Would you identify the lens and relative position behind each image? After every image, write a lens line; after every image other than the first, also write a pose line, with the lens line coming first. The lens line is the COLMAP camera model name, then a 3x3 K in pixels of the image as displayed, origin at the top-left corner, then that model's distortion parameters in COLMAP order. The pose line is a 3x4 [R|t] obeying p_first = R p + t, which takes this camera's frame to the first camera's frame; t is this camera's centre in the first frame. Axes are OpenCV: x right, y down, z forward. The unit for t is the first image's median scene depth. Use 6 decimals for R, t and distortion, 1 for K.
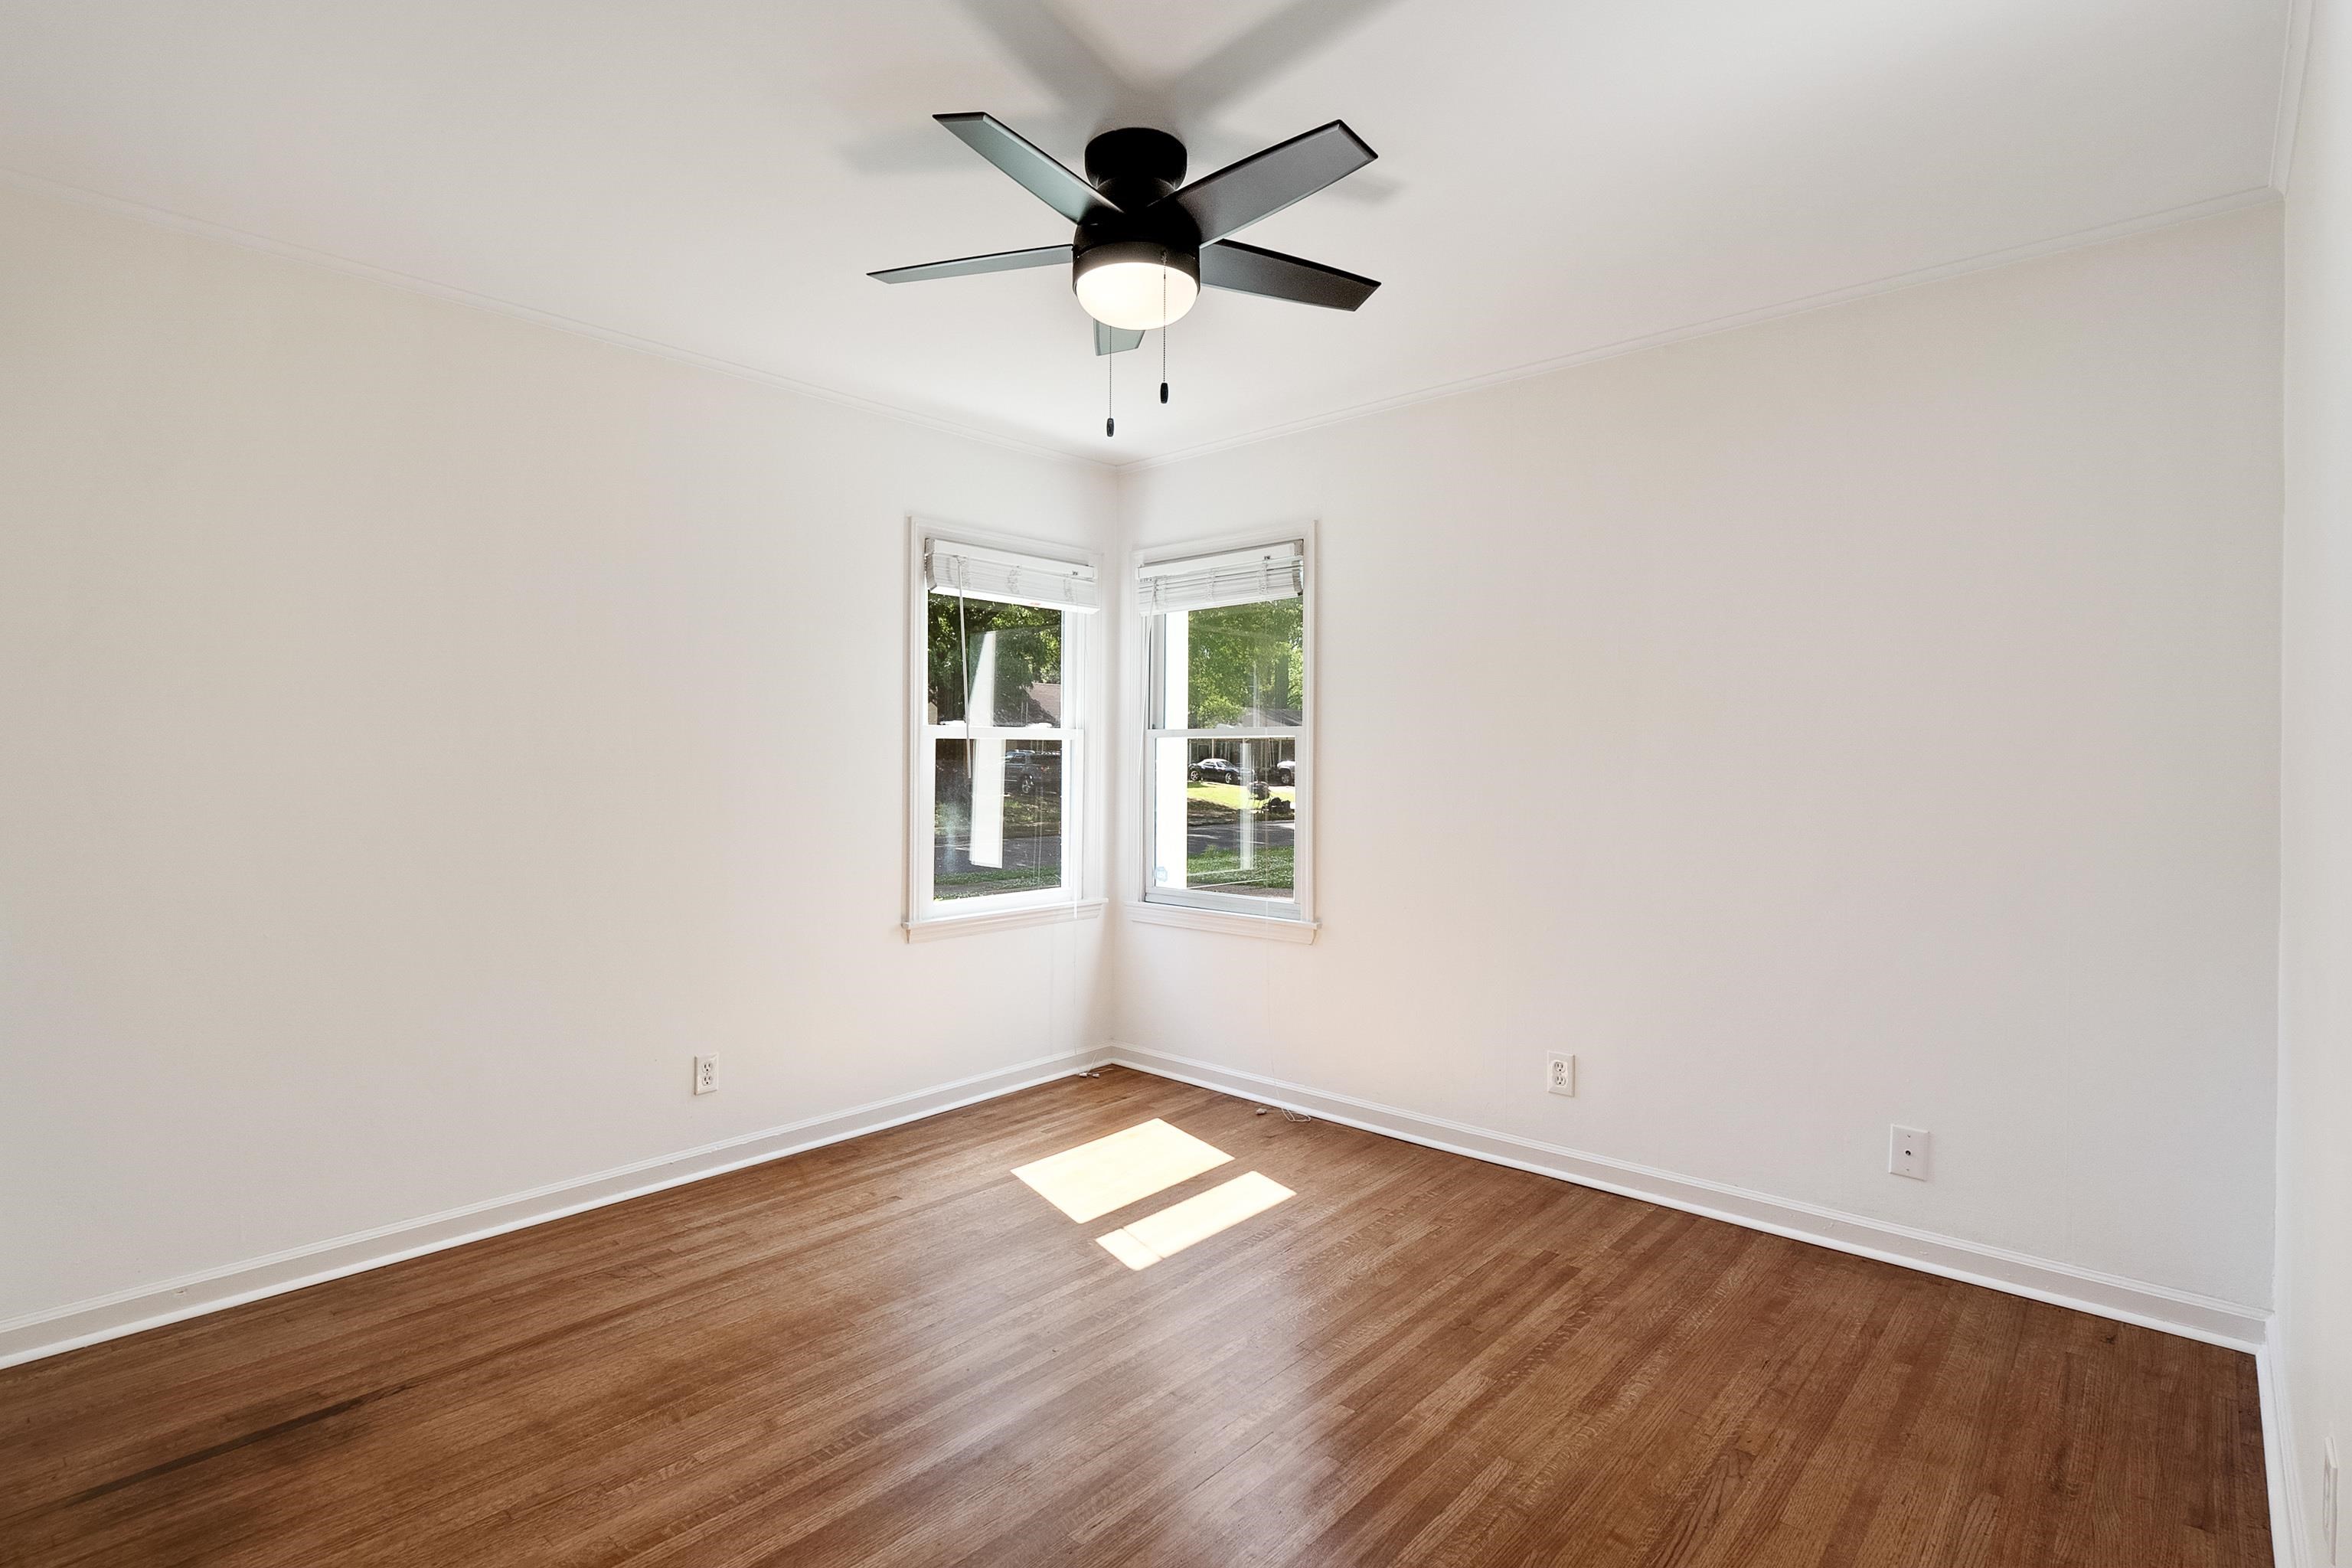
lens RADIAL K [[1145.3, 0, 1181.0], [0, 1145.3, 783.9], [0, 0, 1]] dist [-0.016578, 0.000357]
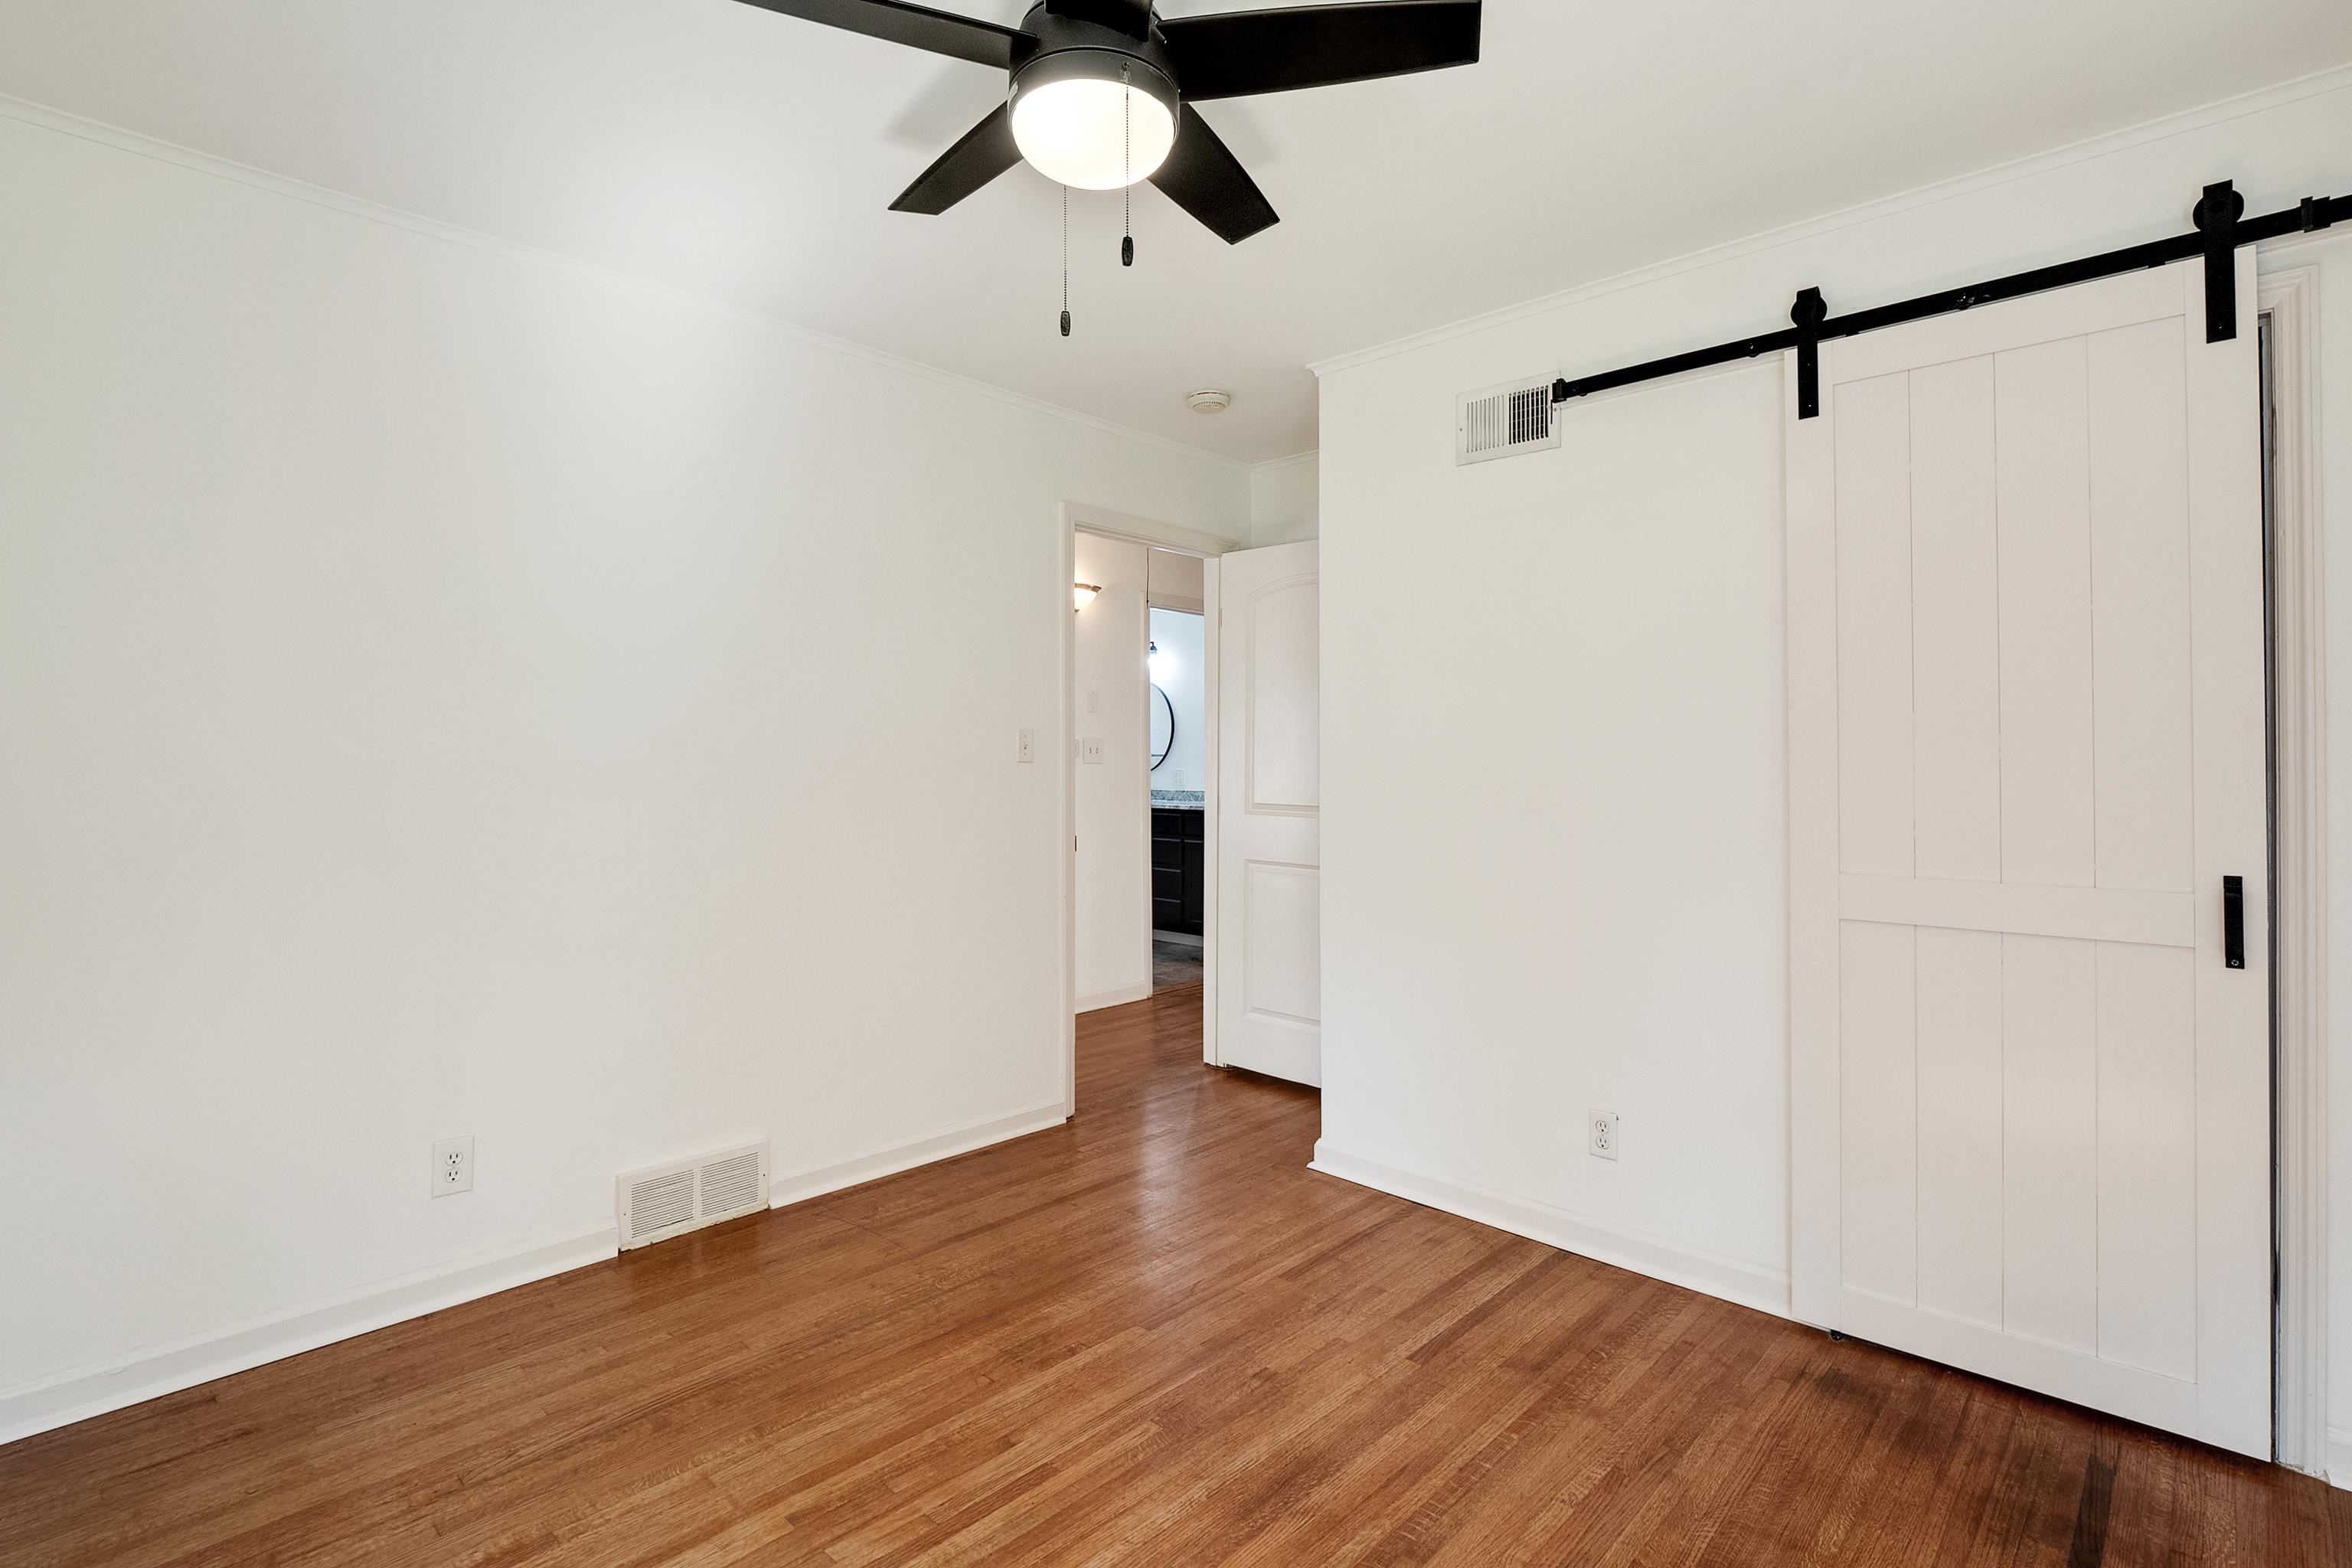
lens RADIAL K [[1145.3, 0, 1180.5], [0, 1145.3, 778.1], [0, 0, 1]] dist [-0.016578, 0.000357]
pose [[-0.999695, -0.006381, 0.023865, -0.128352], [-0.005681, 0.999555, 0.029299, -0.030922], [-0.024042, 0.029154, -0.999286, 1.937506]]
